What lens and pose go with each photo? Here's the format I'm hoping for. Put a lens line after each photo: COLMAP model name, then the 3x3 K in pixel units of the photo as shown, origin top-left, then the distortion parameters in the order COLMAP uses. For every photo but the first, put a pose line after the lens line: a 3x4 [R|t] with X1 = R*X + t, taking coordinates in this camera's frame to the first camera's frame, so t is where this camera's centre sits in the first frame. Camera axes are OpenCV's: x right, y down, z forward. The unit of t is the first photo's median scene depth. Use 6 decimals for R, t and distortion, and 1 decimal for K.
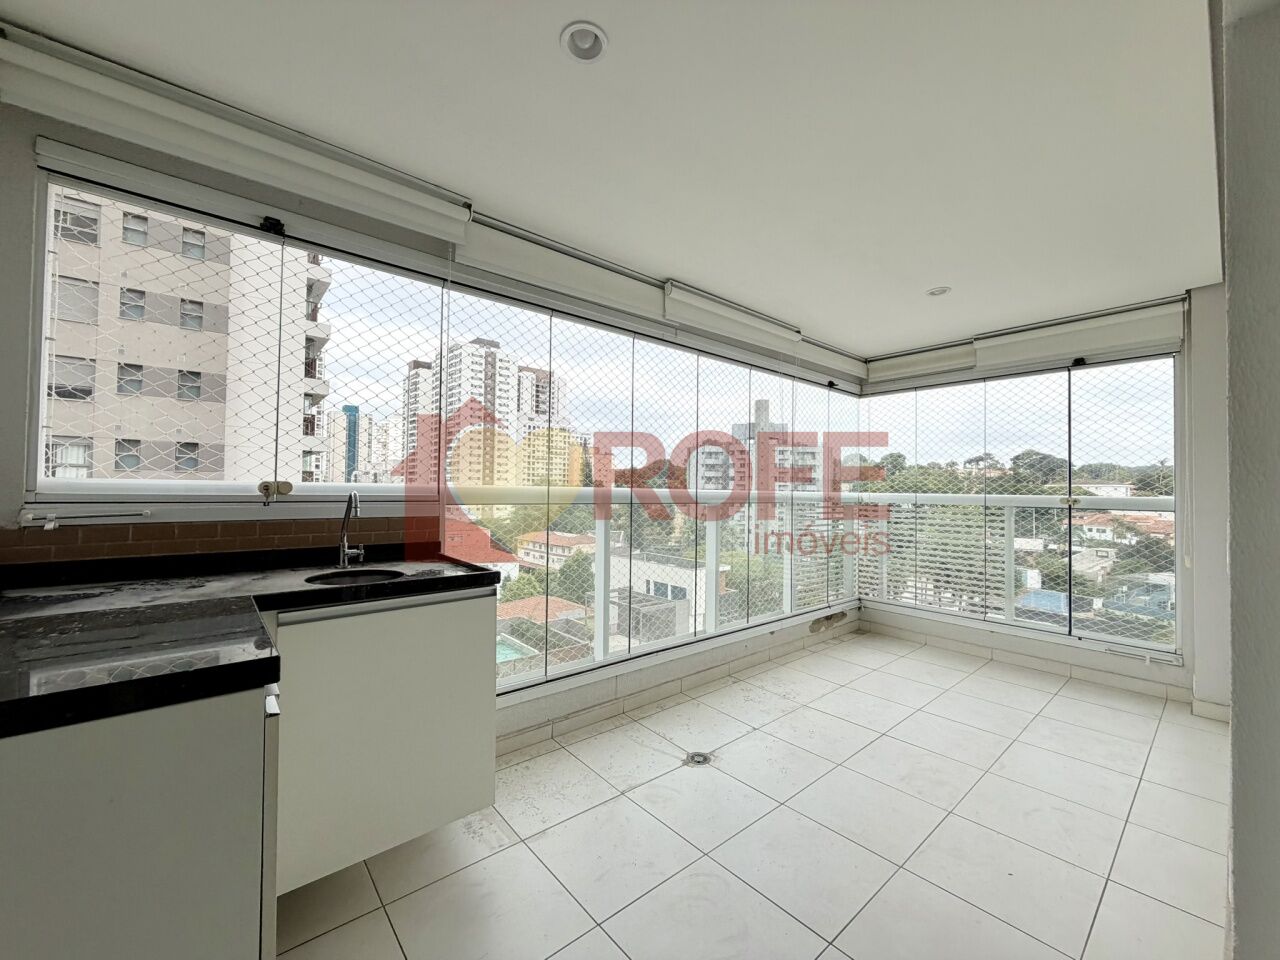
lens RADIAL K [[509.9, 0, 656.2], [0, 509.9, 481.7], [0, 0, 1]] dist [0.000946, 0.000591]
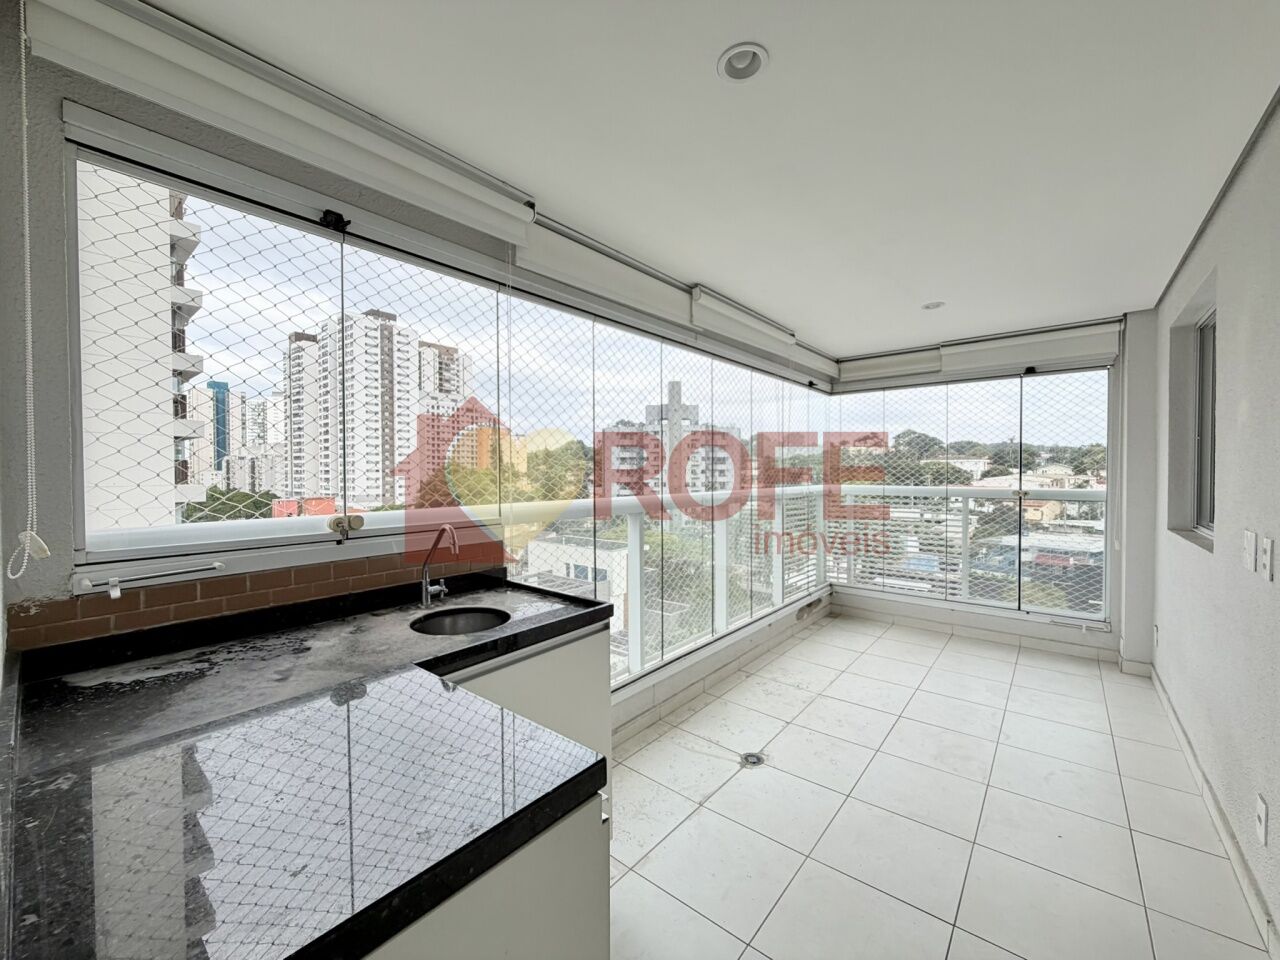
lens RADIAL K [[509.9, 0, 648.7], [0, 509.9, 479.8], [0, 0, 1]] dist [0.000946, 0.000591]
pose [[0.985225, -0.019366, 0.170167, -0.193588], [0.012856, 0.999146, 0.039275, -0.046242], [-0.170782, -0.036507, 0.984632, 0.022673]]
